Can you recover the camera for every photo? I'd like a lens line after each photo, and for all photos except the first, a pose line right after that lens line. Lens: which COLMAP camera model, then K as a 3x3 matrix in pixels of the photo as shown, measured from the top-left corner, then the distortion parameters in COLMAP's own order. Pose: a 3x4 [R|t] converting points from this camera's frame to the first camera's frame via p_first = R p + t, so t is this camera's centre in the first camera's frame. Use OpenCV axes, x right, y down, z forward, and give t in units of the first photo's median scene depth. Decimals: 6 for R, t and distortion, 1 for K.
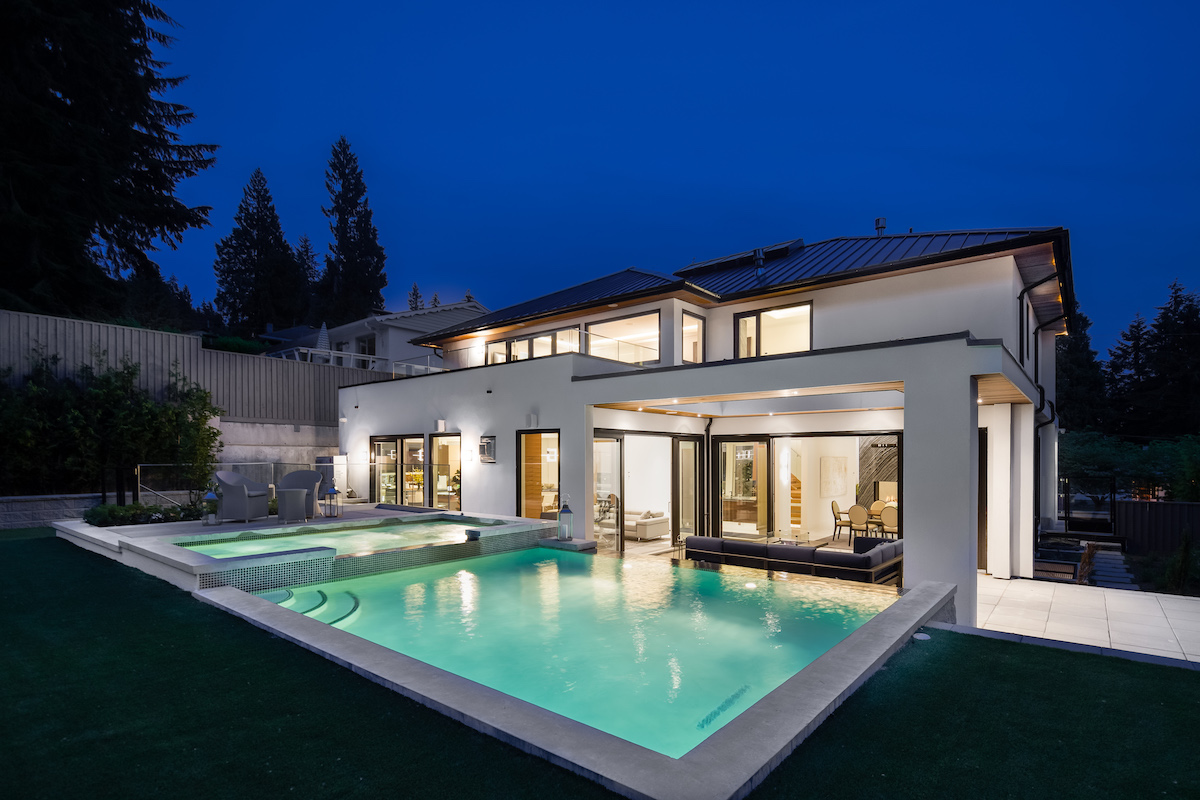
lens RADIAL K [[591.0, 0, 603.4], [0, 591.0, 457.0], [0, 0, 1]] dist [0.000449, -0.001185]
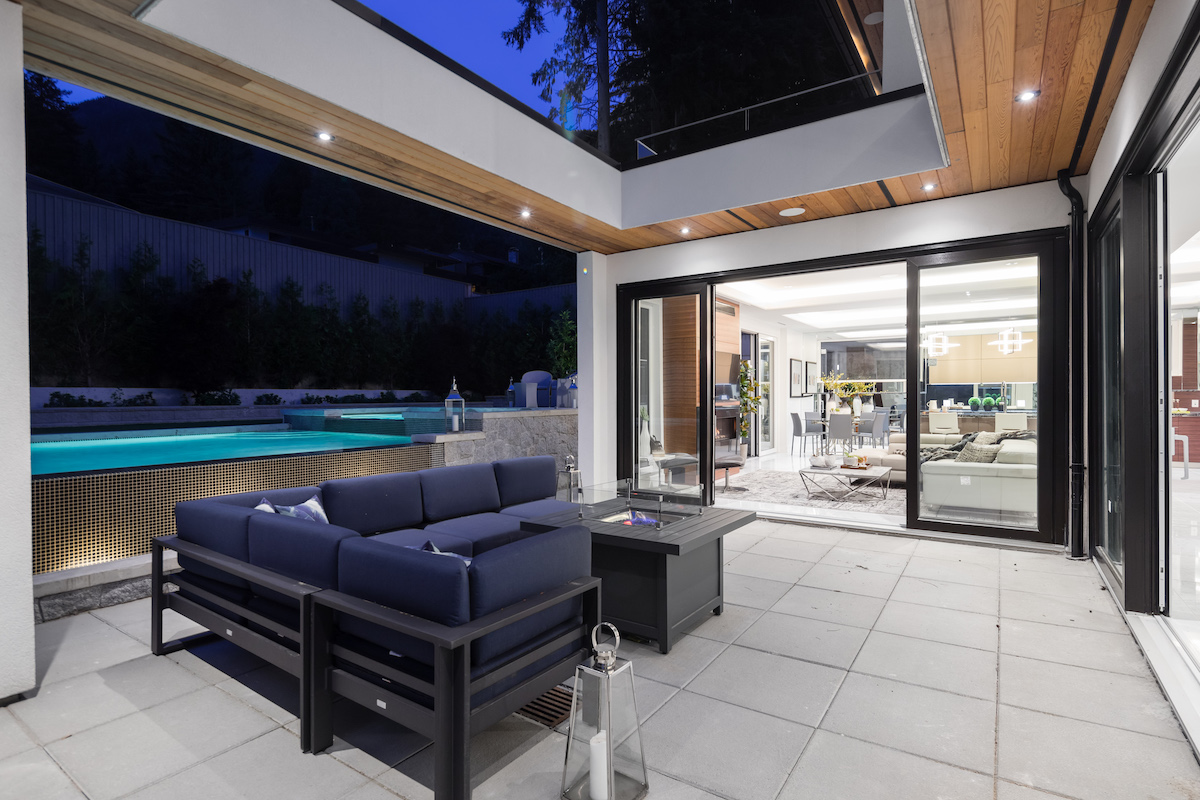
lens RADIAL K [[598.3, 0, 595.0], [0, 598.3, 403.1], [0, 0, 1]] dist [0.004735, -0.000894]
pose [[0.083367, 0.011189, -0.996456, 0.427501], [0.007012, 0.999906, 0.011814, 0.049316], [0.996494, -0.007972, 0.083281, 0.616547]]
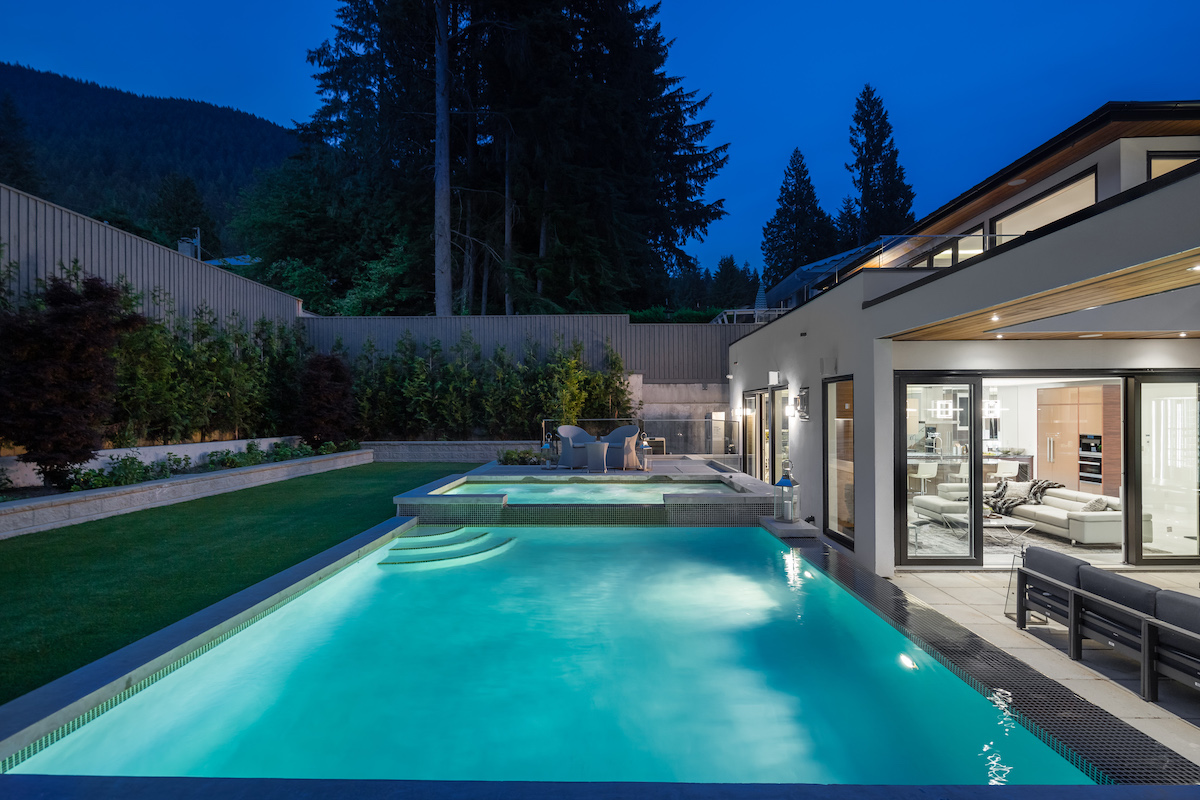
lens RADIAL K [[590.9, 0, 602.9], [0, 590.9, 413.8], [0, 0, 1]] dist [0.002419, -0.000820]
pose [[0.616360, -0.004717, -0.787451, 0.215054], [0.006570, 0.999978, -0.000848, 0.000889], [0.787437, -0.004651, 0.616377, 0.189583]]
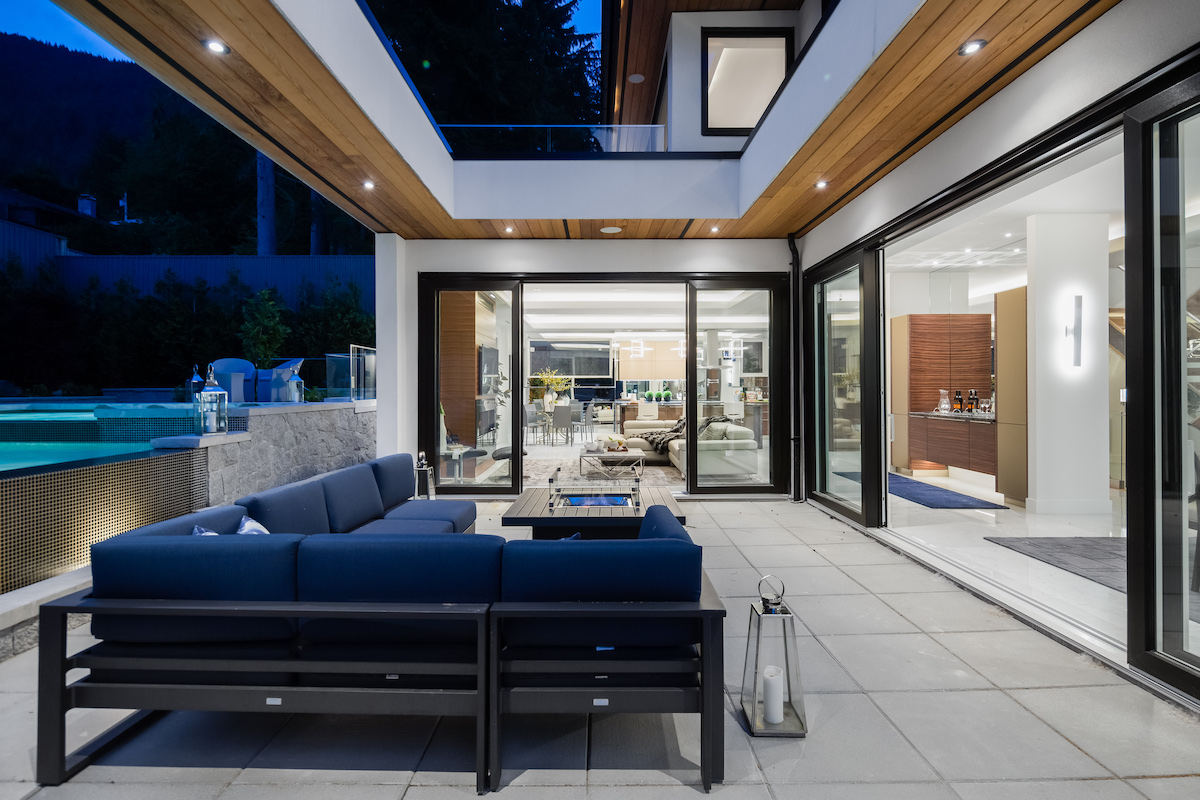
lens RADIAL K [[593.8, 0, 601.0], [0, 593.8, 387.3], [0, 0, 1]] dist [0.003556, -0.002734]
pose [[0.635388, -0.003017, -0.772187, 0.392388], [0.002970, 0.999995, -0.001463, 0.049443], [0.772188, -0.001363, 0.635393, 0.502119]]
